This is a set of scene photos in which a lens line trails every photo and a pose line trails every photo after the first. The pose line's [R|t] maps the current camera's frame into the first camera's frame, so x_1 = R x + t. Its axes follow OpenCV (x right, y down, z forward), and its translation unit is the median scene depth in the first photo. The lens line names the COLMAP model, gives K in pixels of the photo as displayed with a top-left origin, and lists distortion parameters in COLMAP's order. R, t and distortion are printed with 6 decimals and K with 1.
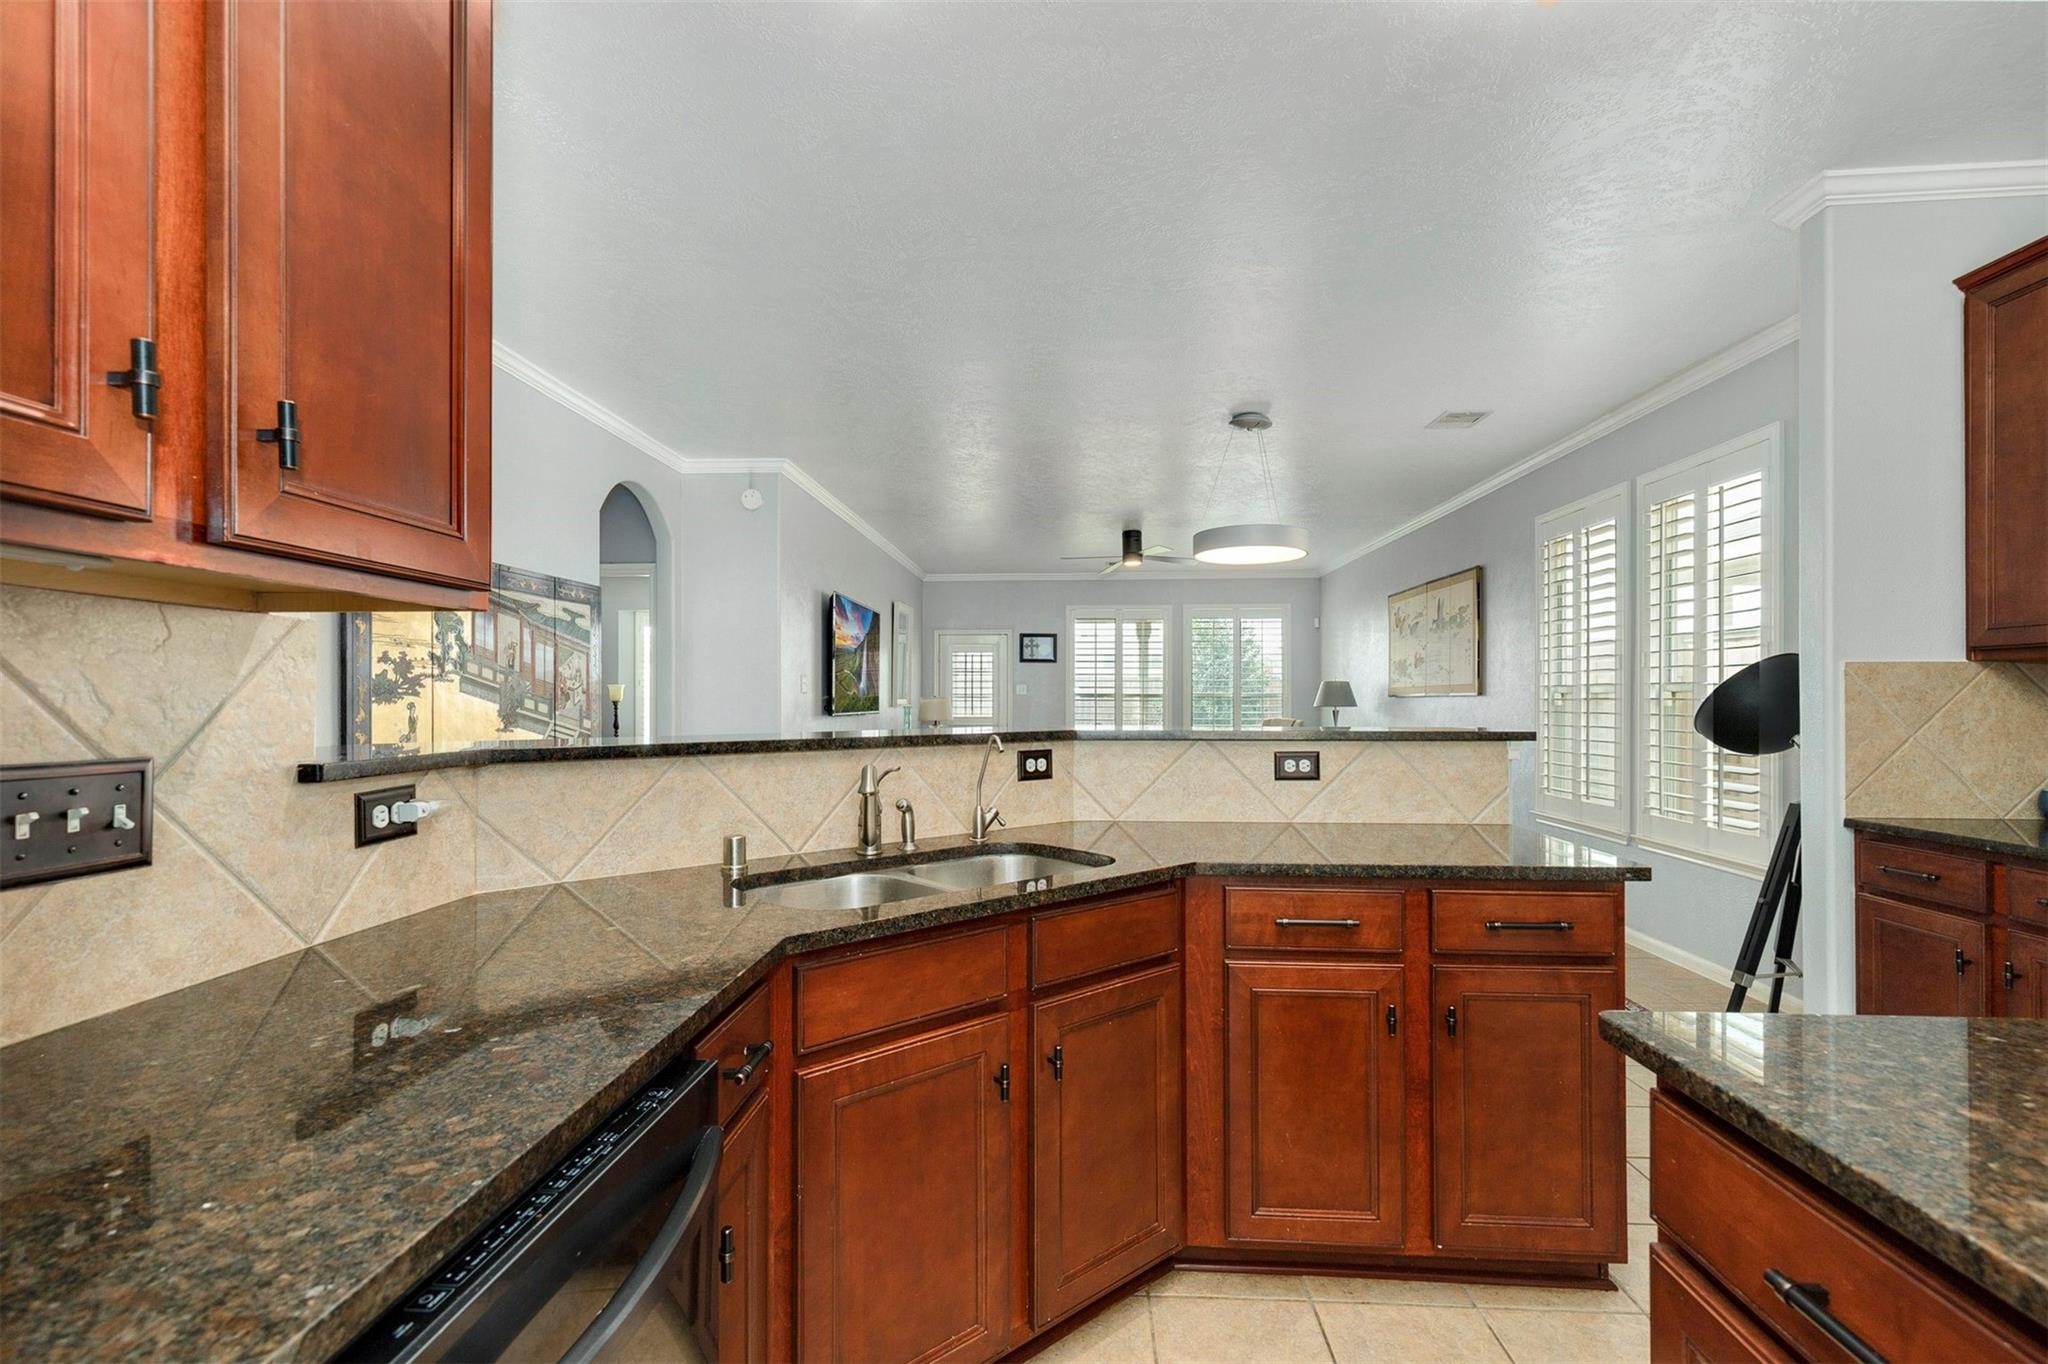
lens RADIAL K [[932.7, 0, 1029.0], [0, 932.7, 688.8], [0, 0, 1]] dist [0.016280, -0.000938]
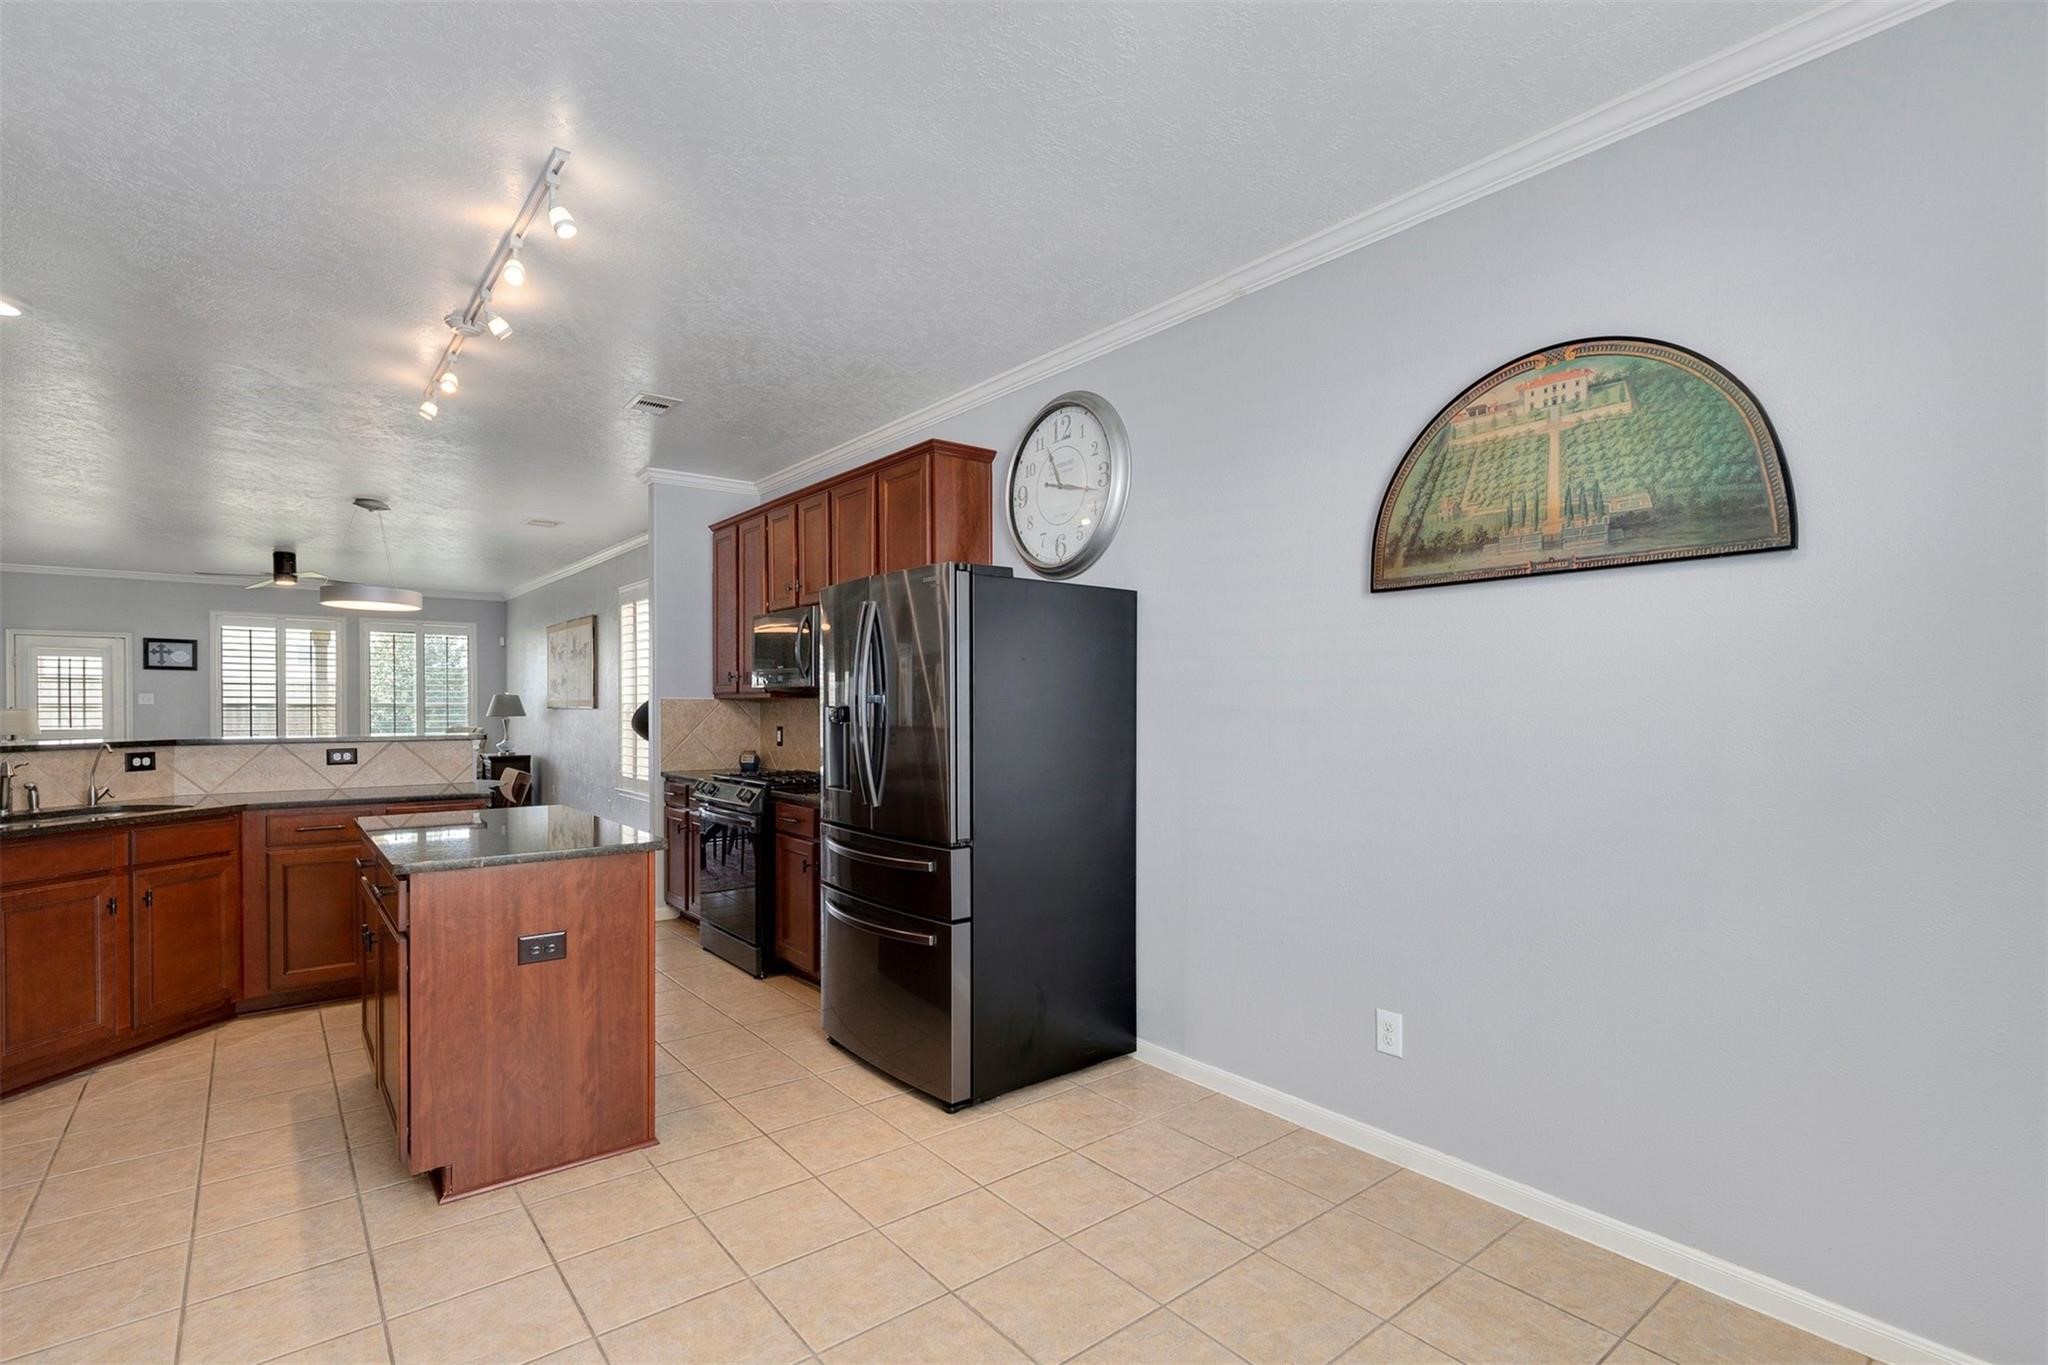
lens RADIAL K [[947.9, 0, 1004.8], [0, 947.9, 701.8], [0, 0, 1]] dist [0.018621, -0.000091]
pose [[0.755135, 0.002404, 0.655565, 0.040310], [-0.009106, 0.999935, 0.006822, -0.043477], [-0.655506, -0.011121, 0.755108, -1.140686]]
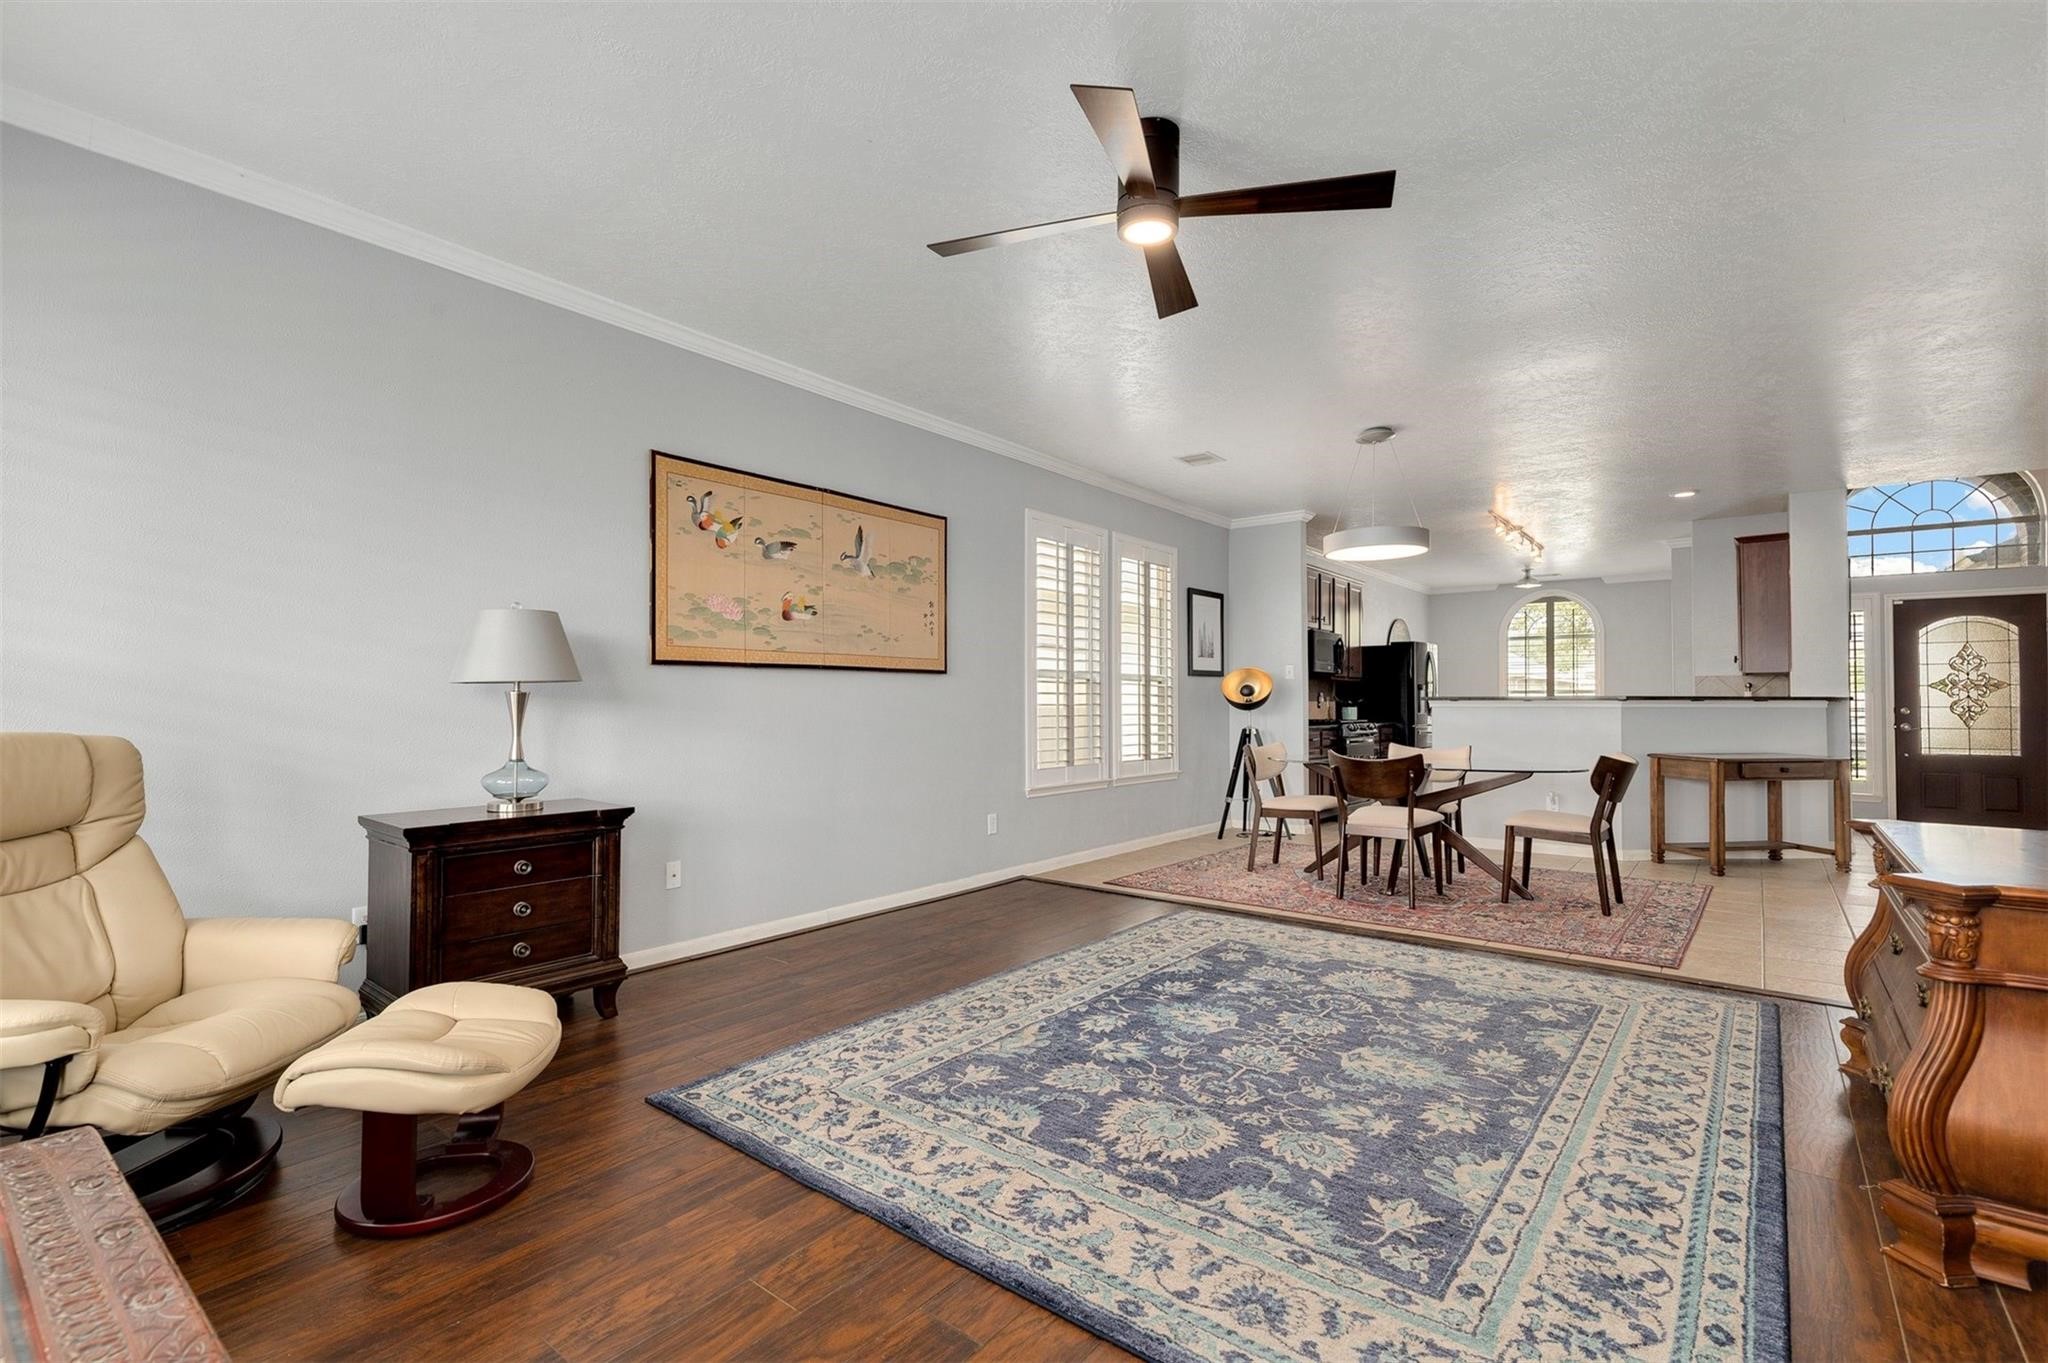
lens RADIAL K [[927.6, 0, 1017.7], [0, 927.6, 683.9], [0, 0, 1]] dist [0.012535, 0.000237]
pose [[-0.812243, 0.012314, 0.583189, -0.116521], [-0.006389, 0.999529, -0.030002, 0.100525], [-0.583284, -0.028095, -0.811782, 3.987191]]
